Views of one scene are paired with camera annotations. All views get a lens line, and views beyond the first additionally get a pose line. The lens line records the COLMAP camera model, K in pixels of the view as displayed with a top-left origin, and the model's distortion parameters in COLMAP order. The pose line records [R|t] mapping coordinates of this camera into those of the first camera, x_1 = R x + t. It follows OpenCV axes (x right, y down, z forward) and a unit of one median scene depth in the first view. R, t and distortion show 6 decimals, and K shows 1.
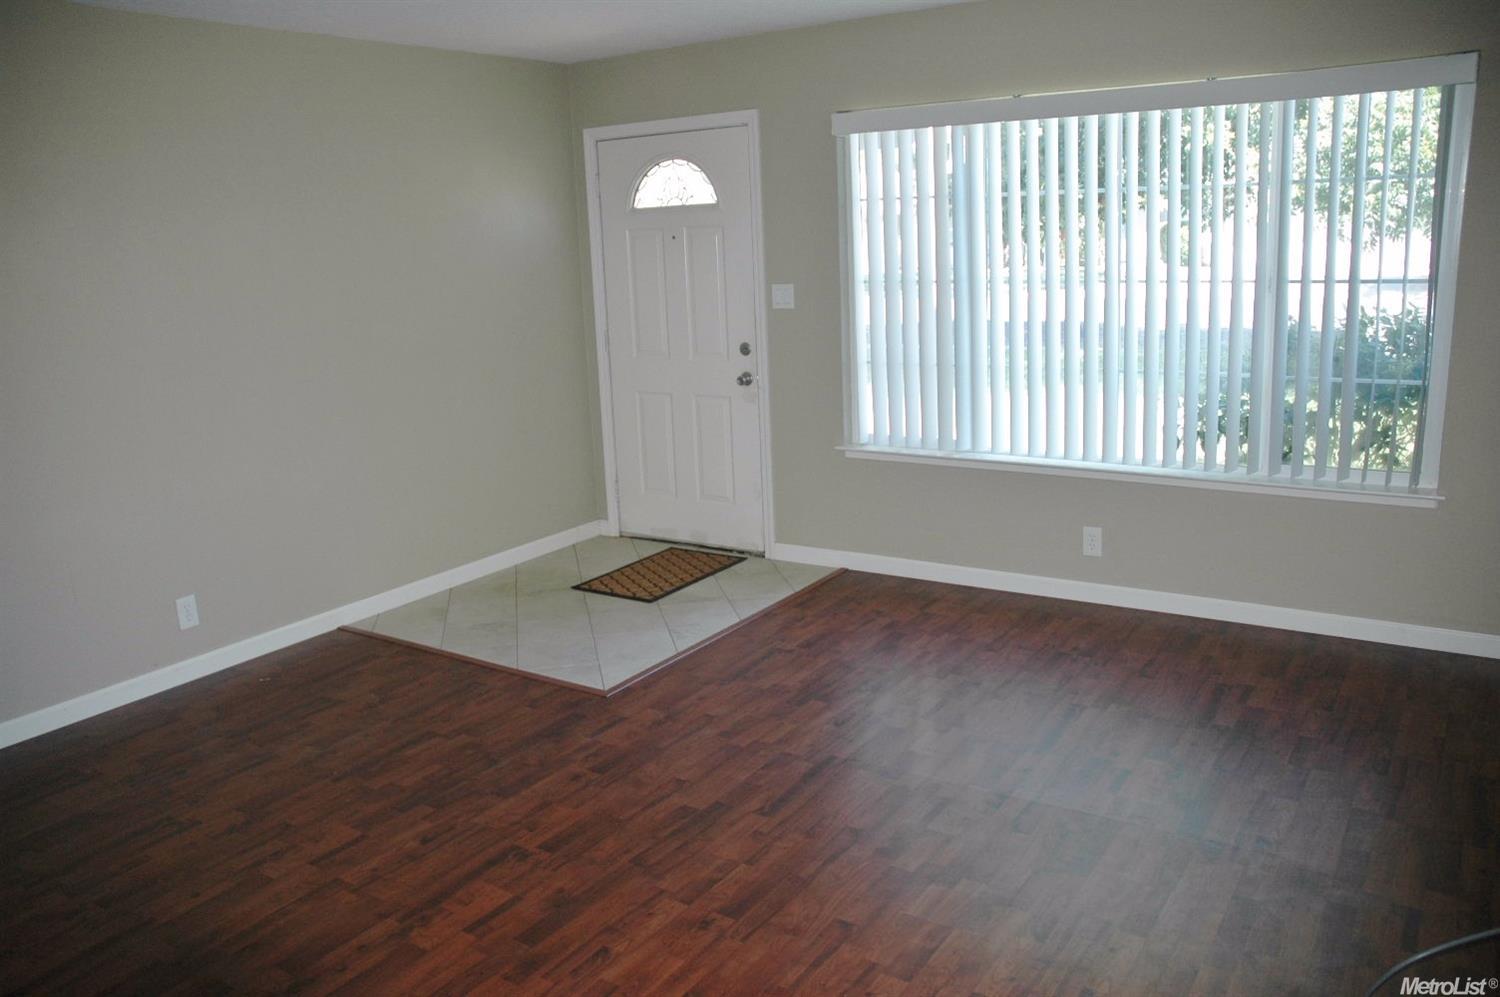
lens RADIAL K [[1178.9, 0, 750.0], [0, 1178.9, 491.3], [0, 0, 1]] dist [-0.113732, 0.011863]
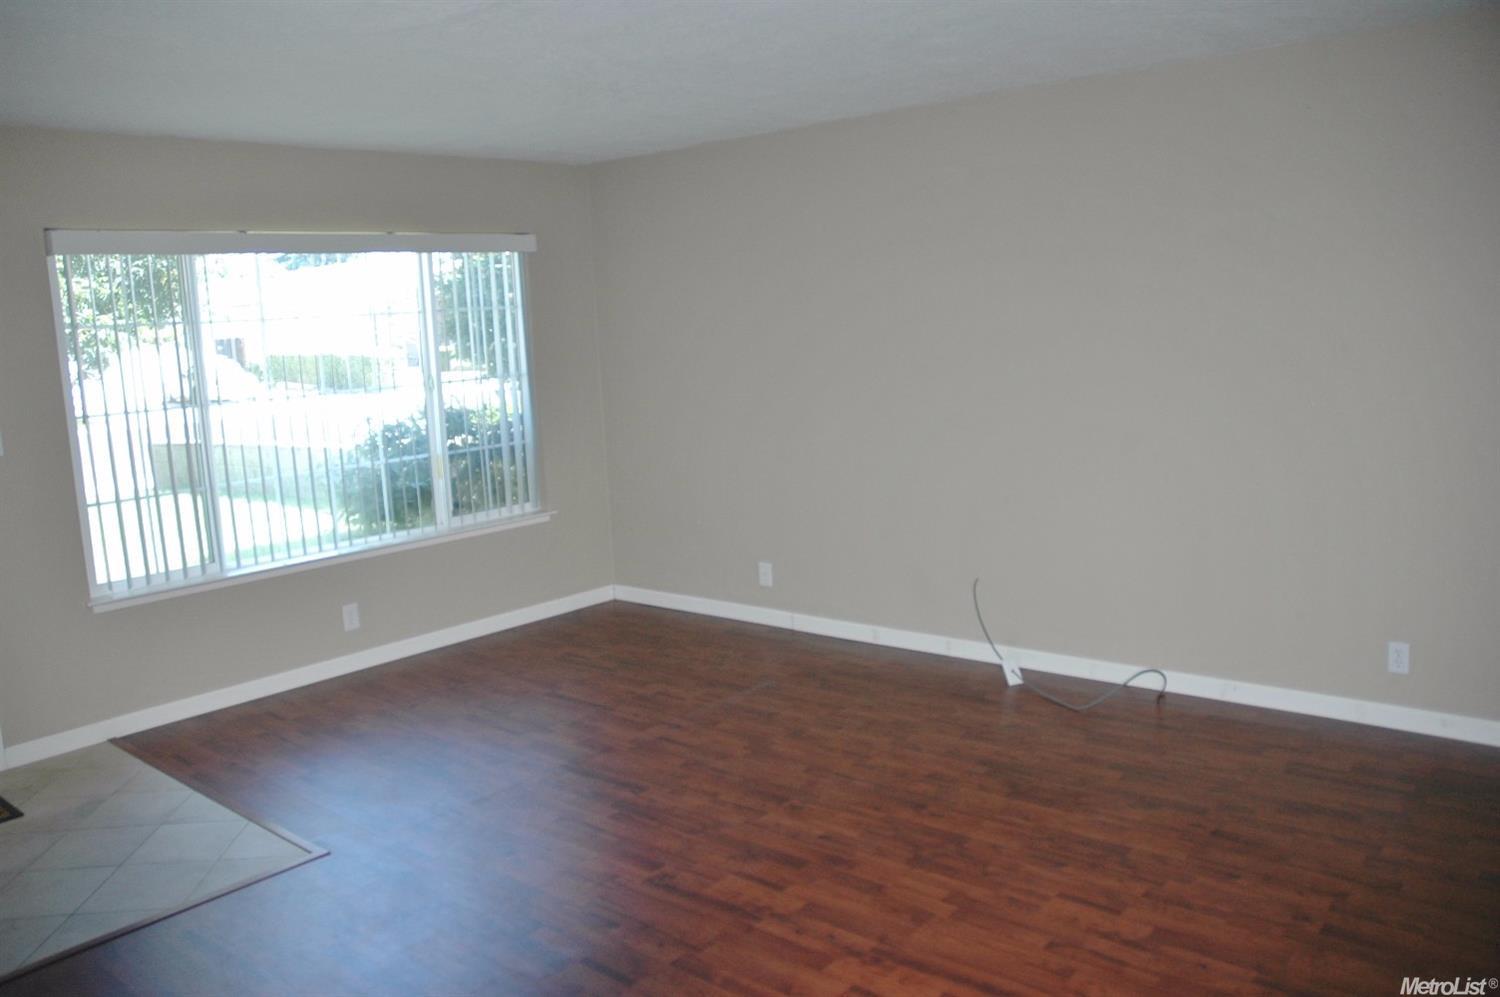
lens RADIAL K [[1178.9, 0, 750.6], [0, 1178.9, 505.2], [0, 0, 1]] dist [-0.113732, 0.011863]
pose [[0.106324, -0.114890, 0.987672, -1.212665], [0.255779, 0.963036, 0.084489, -0.092533], [-0.960871, 0.243642, 0.131780, 0.684418]]
